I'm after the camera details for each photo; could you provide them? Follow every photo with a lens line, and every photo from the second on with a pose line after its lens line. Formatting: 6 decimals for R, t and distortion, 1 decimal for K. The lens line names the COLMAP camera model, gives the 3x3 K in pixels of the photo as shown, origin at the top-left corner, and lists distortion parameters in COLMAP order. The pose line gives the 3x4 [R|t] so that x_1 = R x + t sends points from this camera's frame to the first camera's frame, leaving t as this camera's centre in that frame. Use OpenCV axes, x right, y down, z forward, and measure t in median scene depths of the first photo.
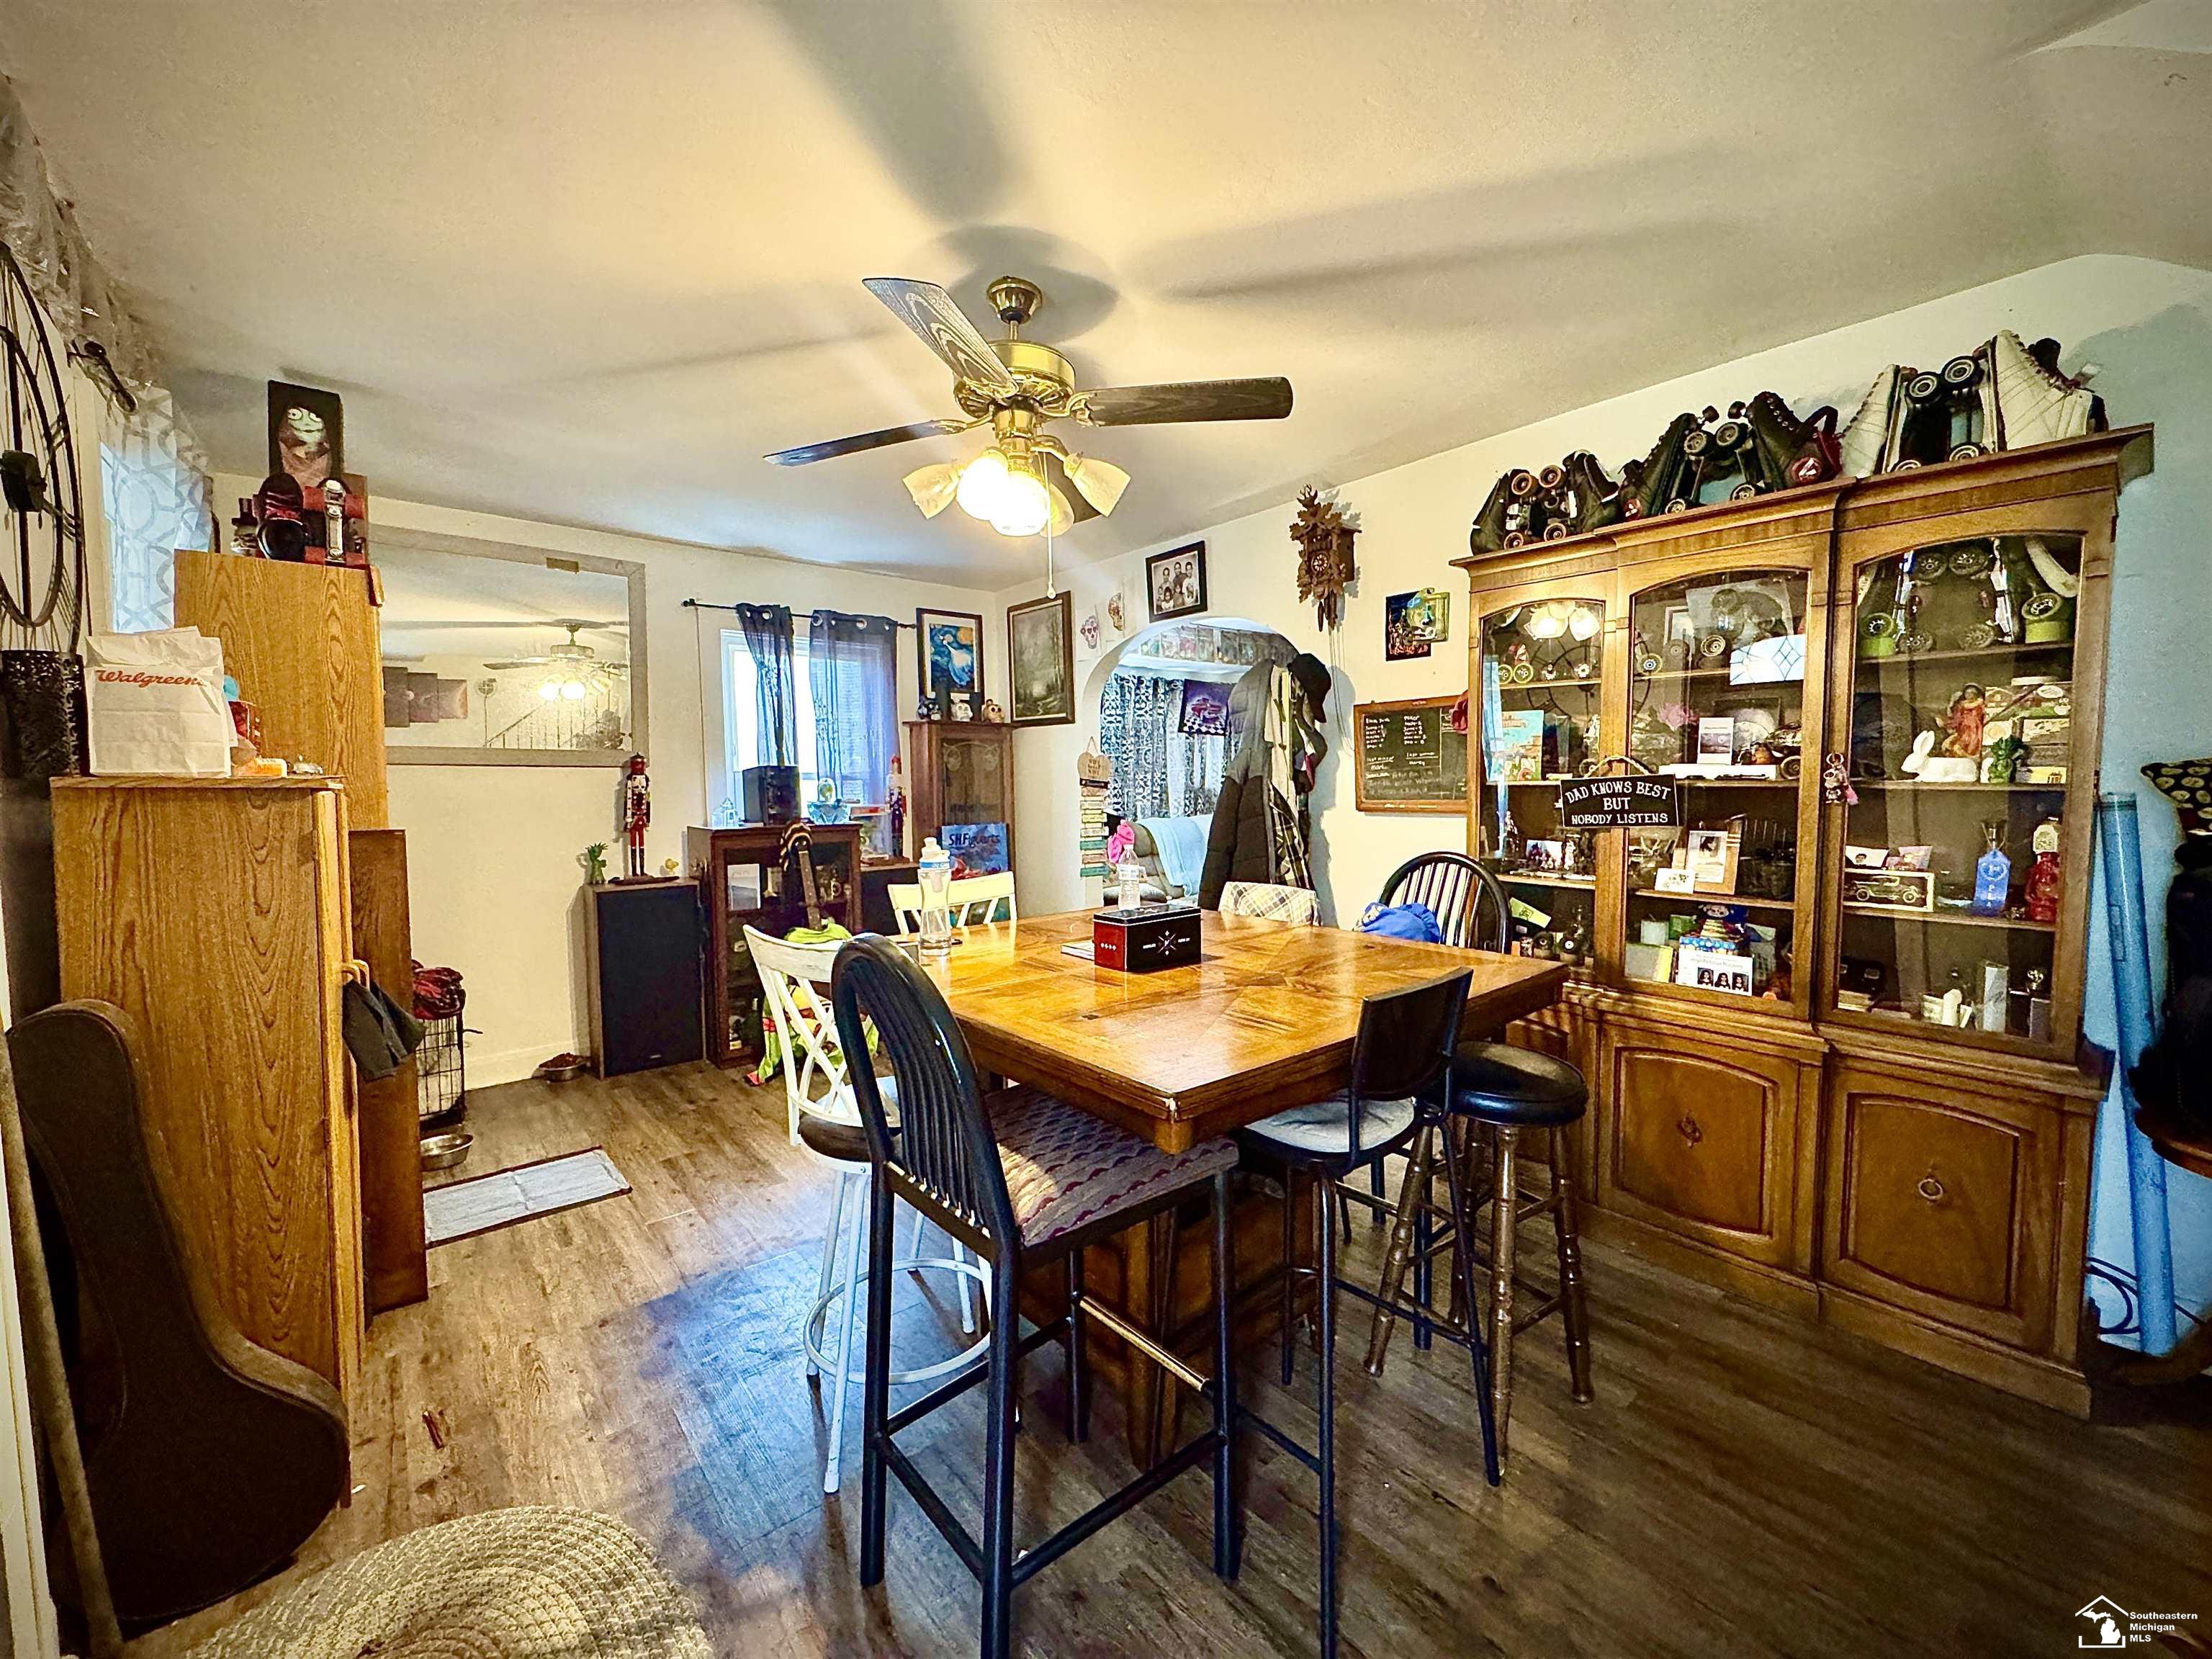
lens RADIAL K [[886.8, 0, 1106.0], [0, 886.8, 829.5], [0, 0, 1]] dist [-0.000820, -0.000095]
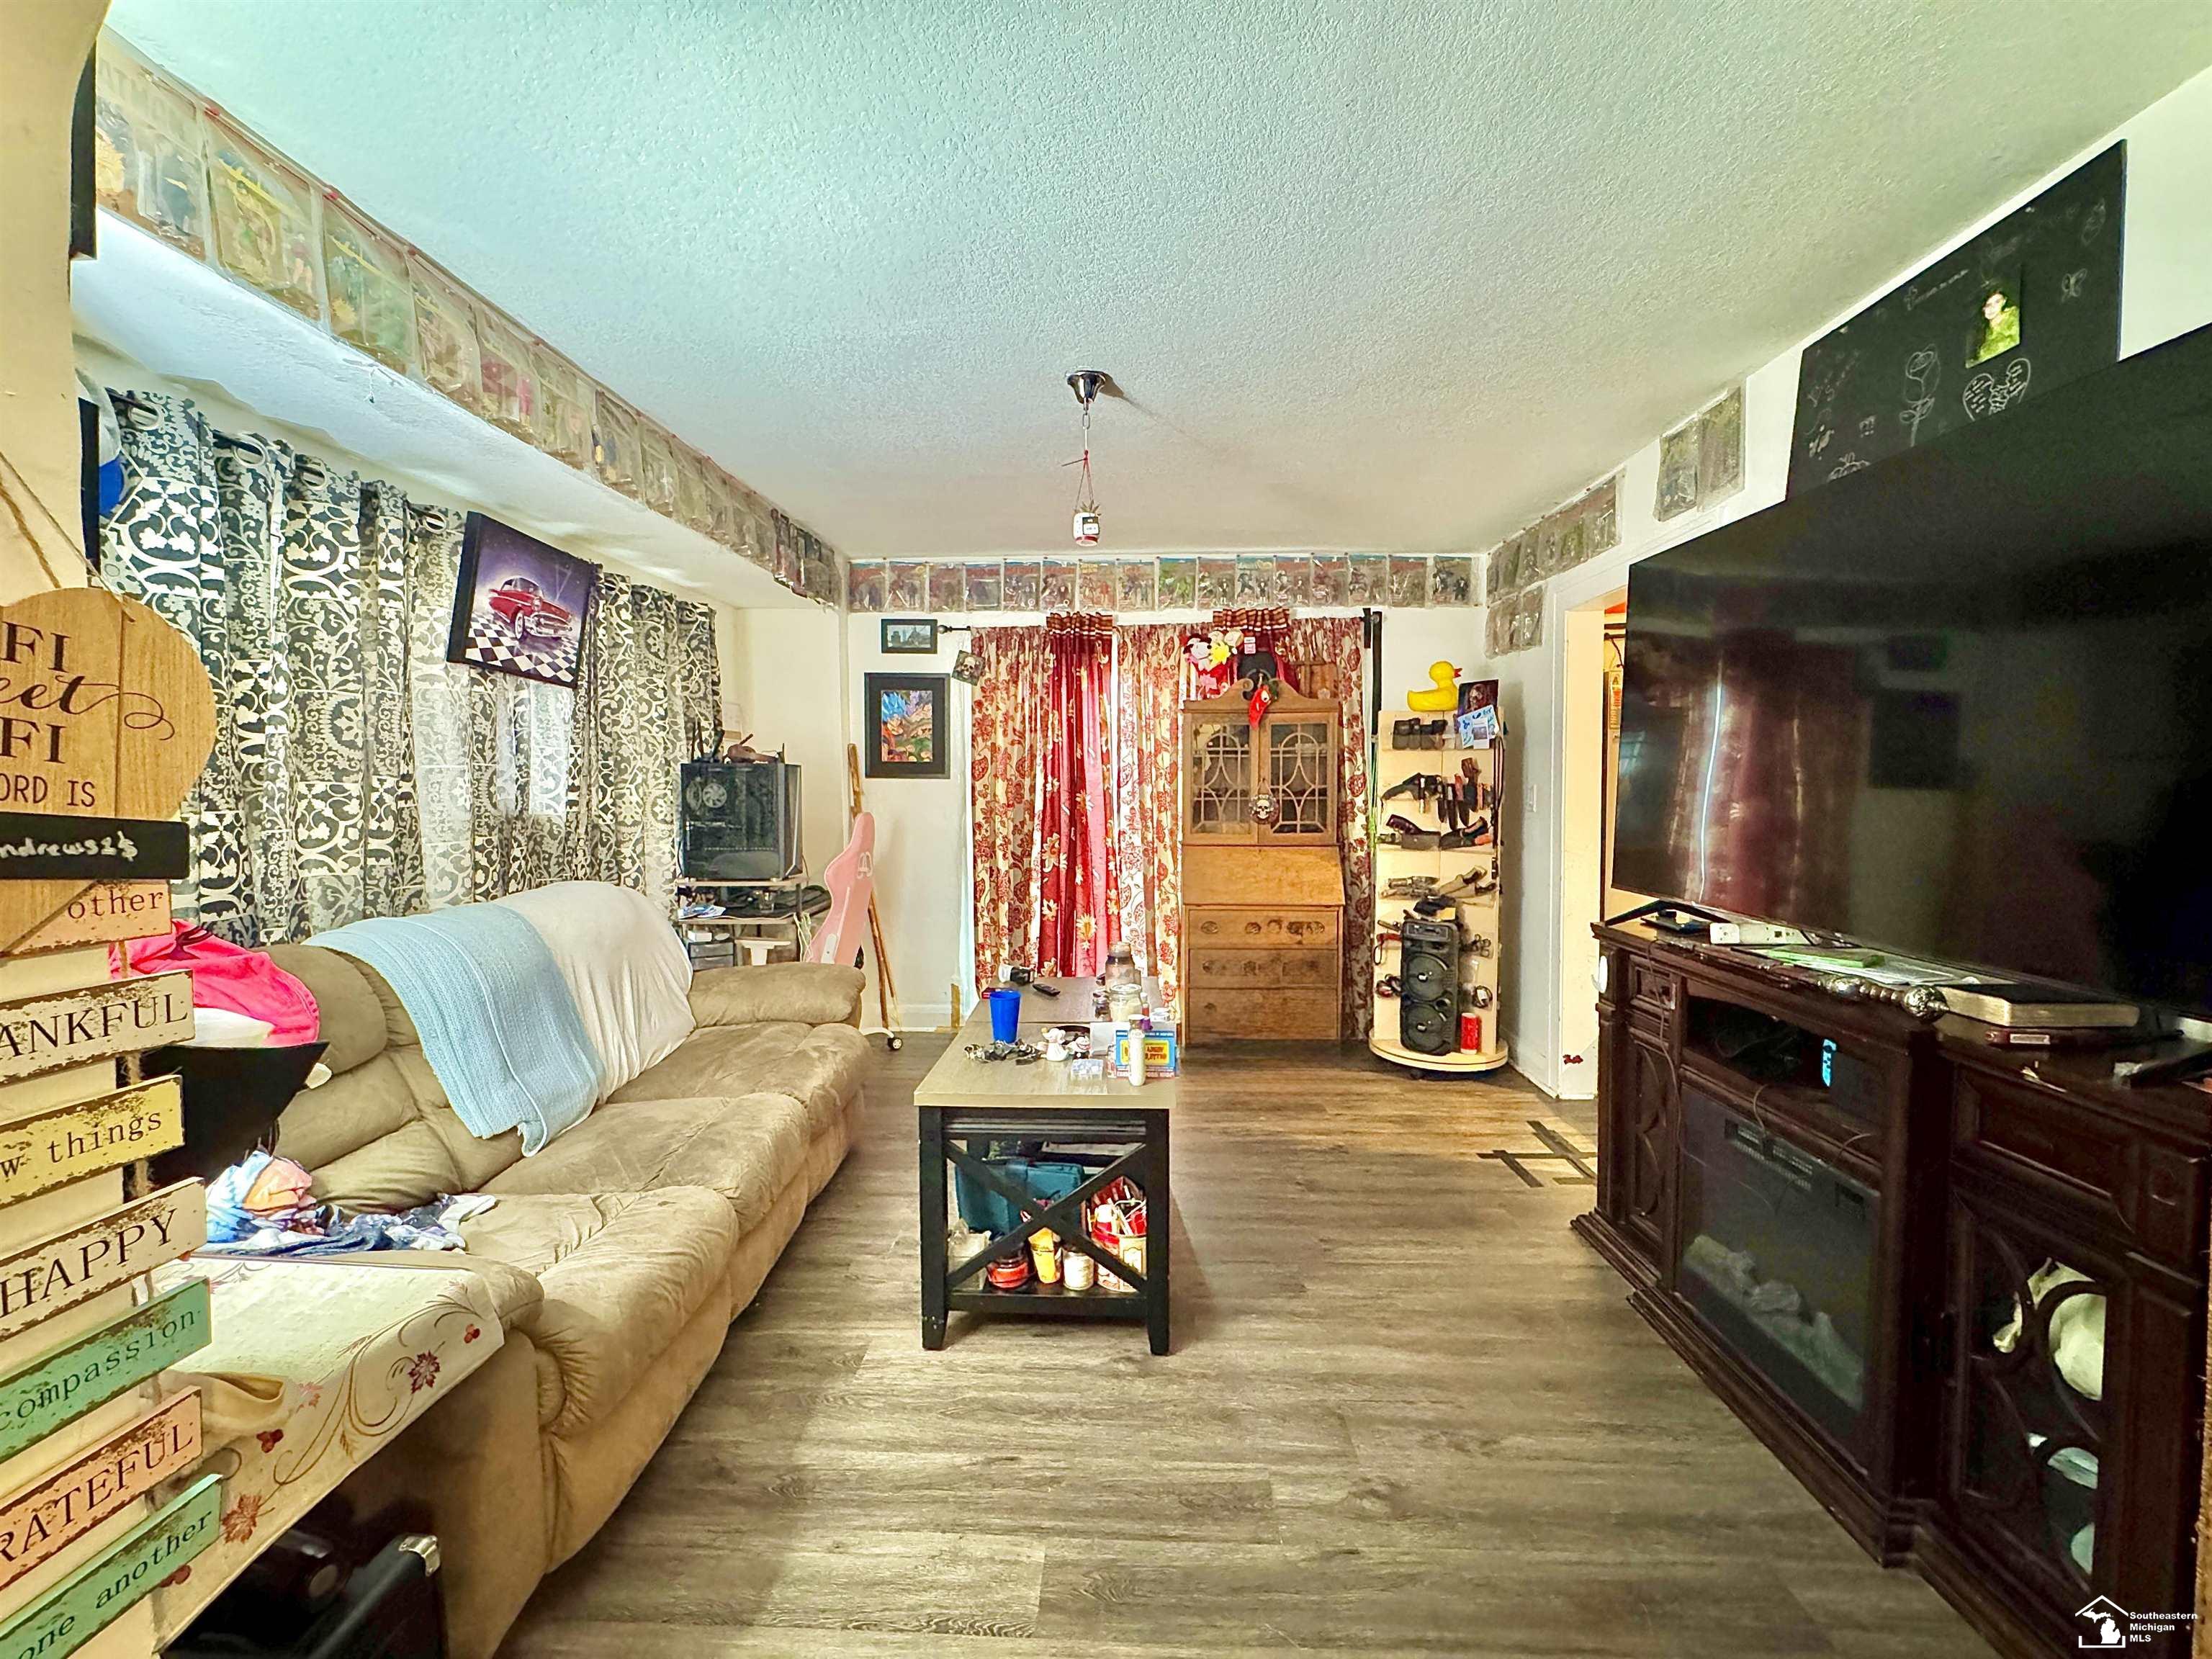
lens RADIAL K [[886.8, 0, 1106.0], [0, 886.8, 829.5], [0, 0, 1]] dist [-0.000820, -0.000095]
pose [[0.678283, -0.022447, 0.734458, -0.001151], [0.030459, 0.999533, 0.002419, -0.036173], [-0.734169, 0.020730, 0.678650, 0.574352]]
